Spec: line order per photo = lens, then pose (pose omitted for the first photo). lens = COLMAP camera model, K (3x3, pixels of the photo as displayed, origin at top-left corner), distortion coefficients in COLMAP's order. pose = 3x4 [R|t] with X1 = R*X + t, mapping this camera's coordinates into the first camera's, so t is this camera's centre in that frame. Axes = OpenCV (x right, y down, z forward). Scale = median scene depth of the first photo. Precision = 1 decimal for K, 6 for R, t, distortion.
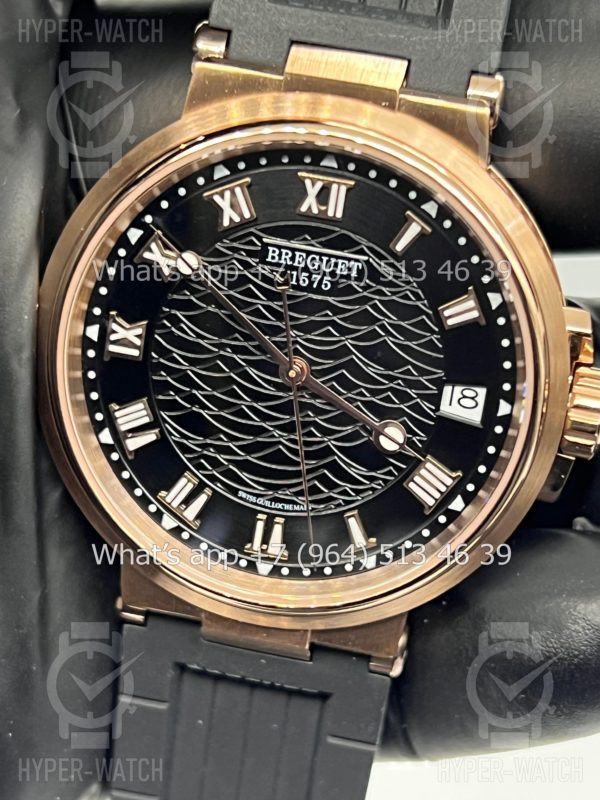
lens RADIAL K [[1923.1, 0, 300.0], [0, 1923.1, 400.0], [0, 0, 1]] dist [0.276546, 0.150141]
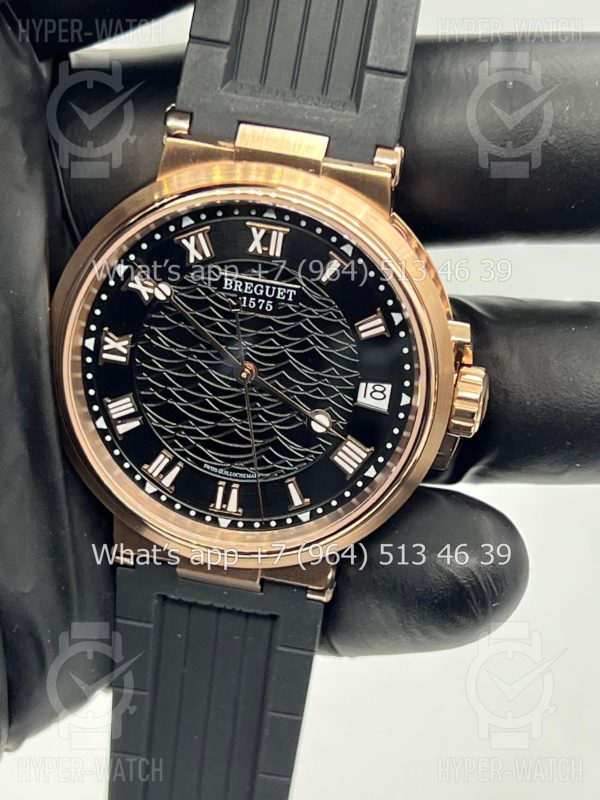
lens RADIAL K [[1923.1, 0, 300.0], [0, 1923.1, 400.0], [0, 0, 1]] dist [0.276546, 0.150141]
pose [[0.999733, -0.011555, 0.019988, 0.007741], [0.010738, 0.999121, 0.040522, -0.049054], [-0.020438, -0.040296, 0.998979, -0.307894]]
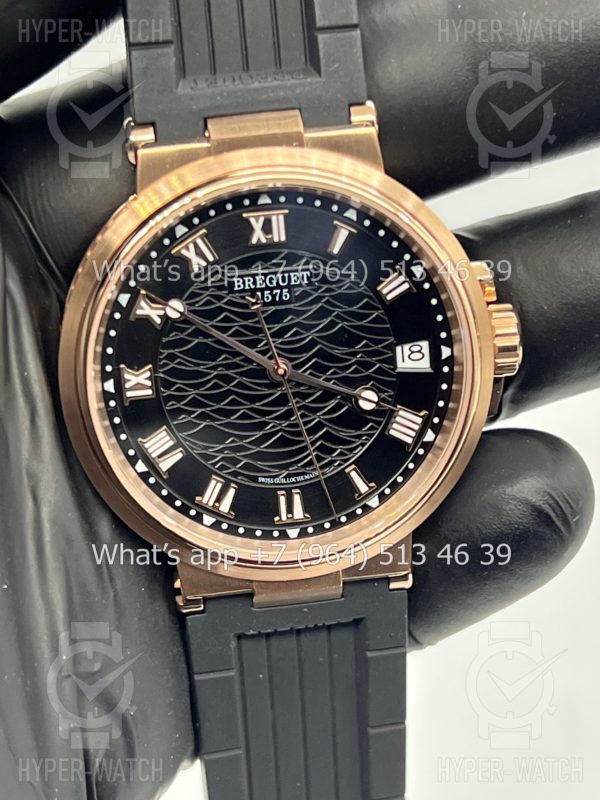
lens RADIAL K [[1923.1, 0, 300.0], [0, 1923.1, 400.0], [0, 0, 1]] dist [0.276546, 0.150141]
pose [[0.939352, -0.276968, 0.202255, -0.246681], [0.283229, 0.959050, -0.002106, 0.010040], [-0.193389, 0.059263, 0.979331, -0.216121]]
